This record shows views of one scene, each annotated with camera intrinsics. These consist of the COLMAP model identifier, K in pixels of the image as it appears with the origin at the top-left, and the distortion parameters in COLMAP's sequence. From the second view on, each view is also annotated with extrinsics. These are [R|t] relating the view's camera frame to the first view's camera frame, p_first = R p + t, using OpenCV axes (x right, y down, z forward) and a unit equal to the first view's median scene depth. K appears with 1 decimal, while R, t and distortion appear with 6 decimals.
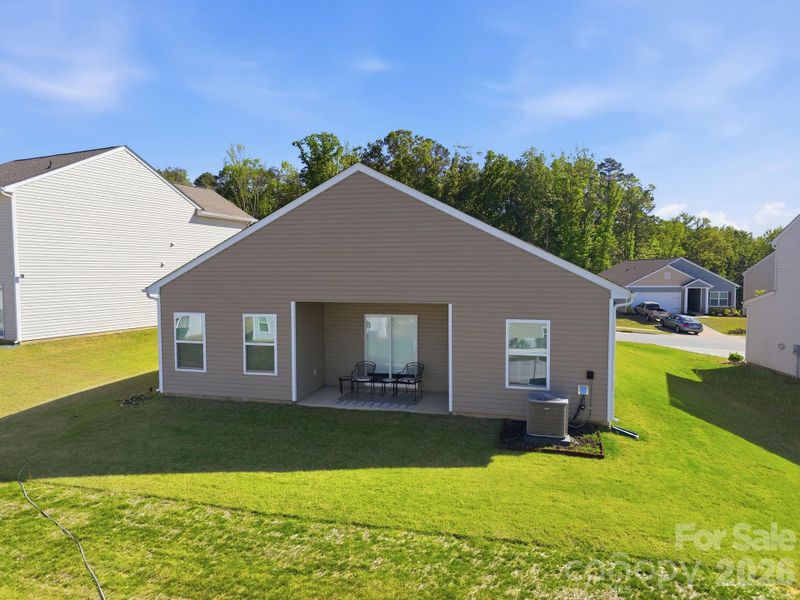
lens RADIAL K [[539.4, 0, 397.3], [0, 539.4, 318.5], [0, 0, 1]] dist [0.018961, -0.022873]
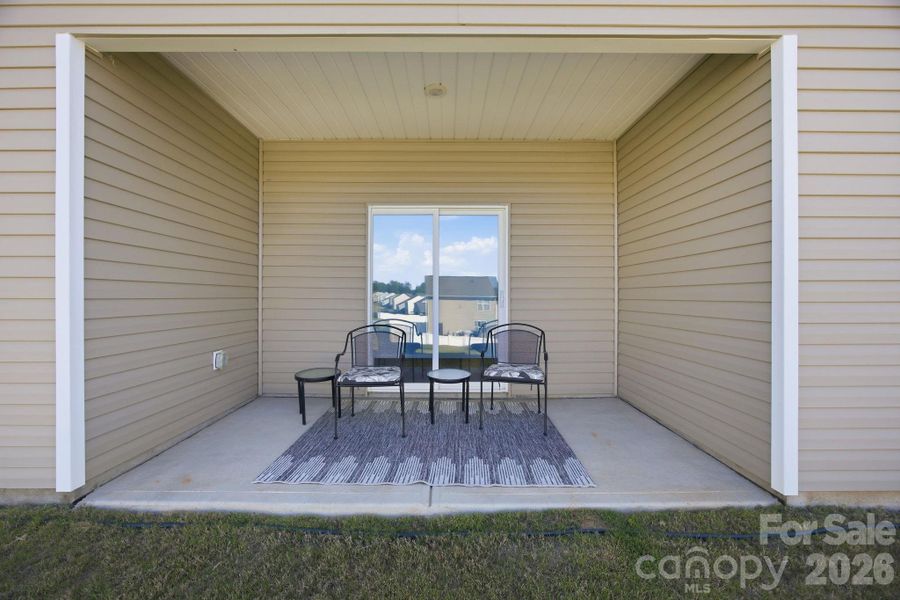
lens RADIAL K [[349.0, 0, 448.1], [0, 349.0, 299.4], [0, 0, 1]] dist [-0.041913, 0.015941]
pose [[0.964729, 0.003623, 0.263219, -0.077954], [0.017503, 0.996810, -0.077868, 0.090566], [-0.262662, 0.079729, 0.961588, 0.829886]]
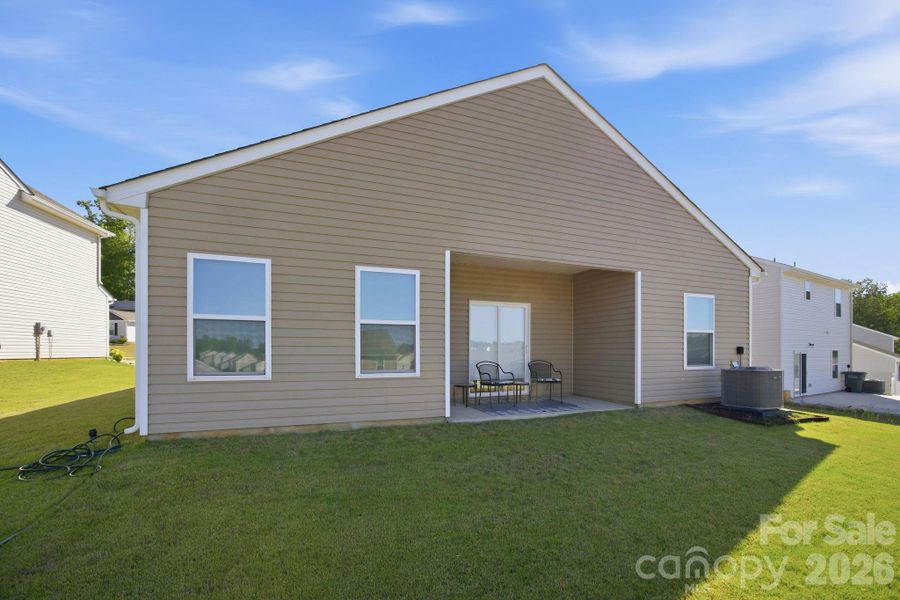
lens RADIAL K [[390.1, 0, 447.0], [0, 390.1, 351.6], [0, 0, 1]] dist [-0.060163, 0.025356]
pose [[0.801595, 0.001190, 0.597866, -0.457037], [0.047374, 0.996727, -0.065502, 0.110443], [-0.595987, 0.080829, 0.798915, 0.650701]]
